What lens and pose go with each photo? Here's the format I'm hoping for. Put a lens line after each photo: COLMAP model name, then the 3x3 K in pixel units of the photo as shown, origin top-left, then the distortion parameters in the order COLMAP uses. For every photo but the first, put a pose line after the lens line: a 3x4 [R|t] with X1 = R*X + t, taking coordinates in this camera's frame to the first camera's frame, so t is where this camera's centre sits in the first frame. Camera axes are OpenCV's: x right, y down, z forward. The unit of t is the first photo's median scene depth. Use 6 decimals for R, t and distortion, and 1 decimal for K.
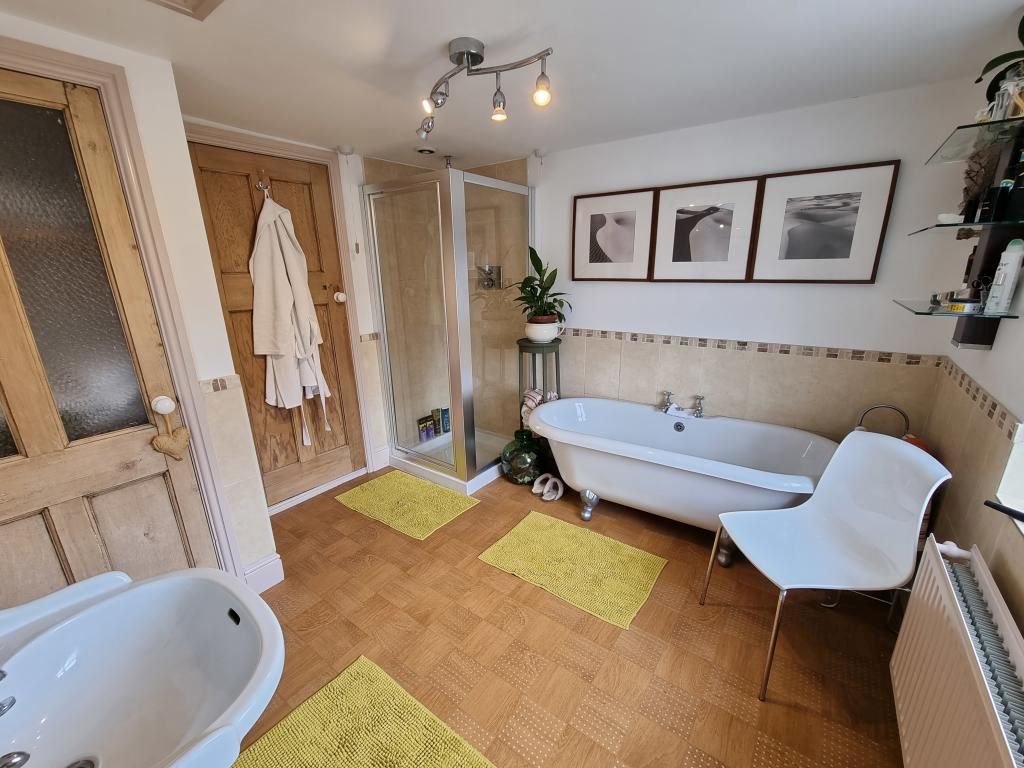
lens RADIAL K [[421.9, 0, 513.9], [0, 421.9, 387.0], [0, 0, 1]] dist [-0.010343, -0.000228]
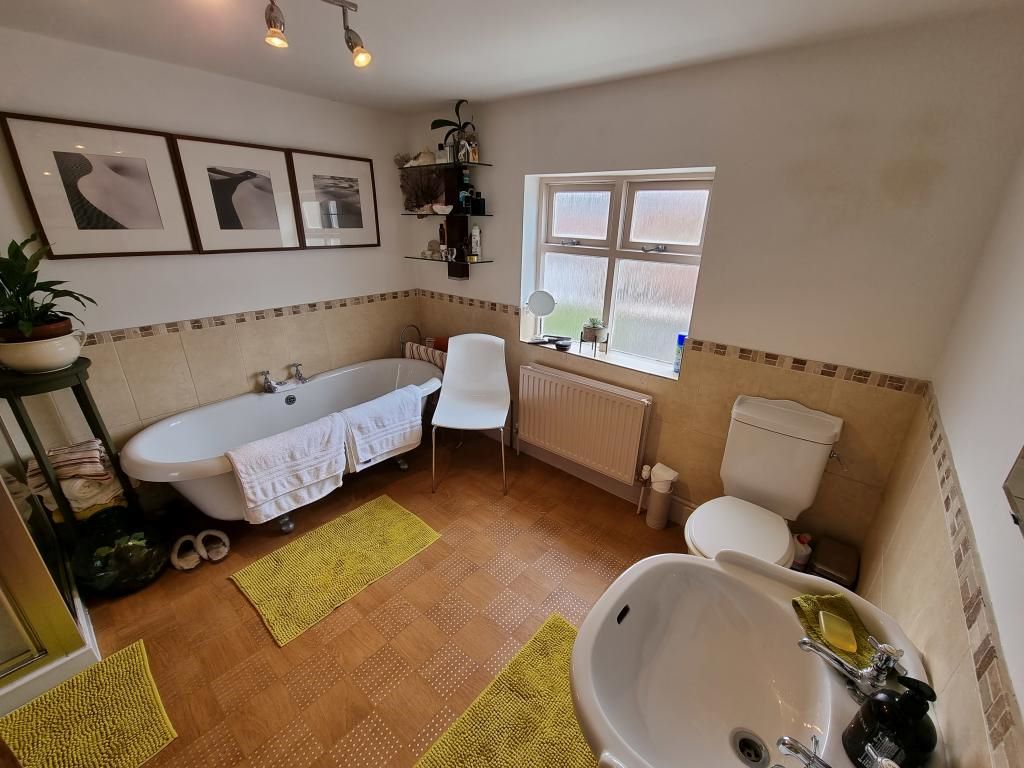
lens RADIAL K [[421.9, 0, 514.2], [0, 421.9, 387.7], [0, 0, 1]] dist [-0.010343, -0.000228]
pose [[0.073040, -0.349264, 0.934173, -0.550702], [0.257463, 0.911529, 0.320668, -0.128991], [-0.963524, 0.217094, 0.156501, 0.373776]]
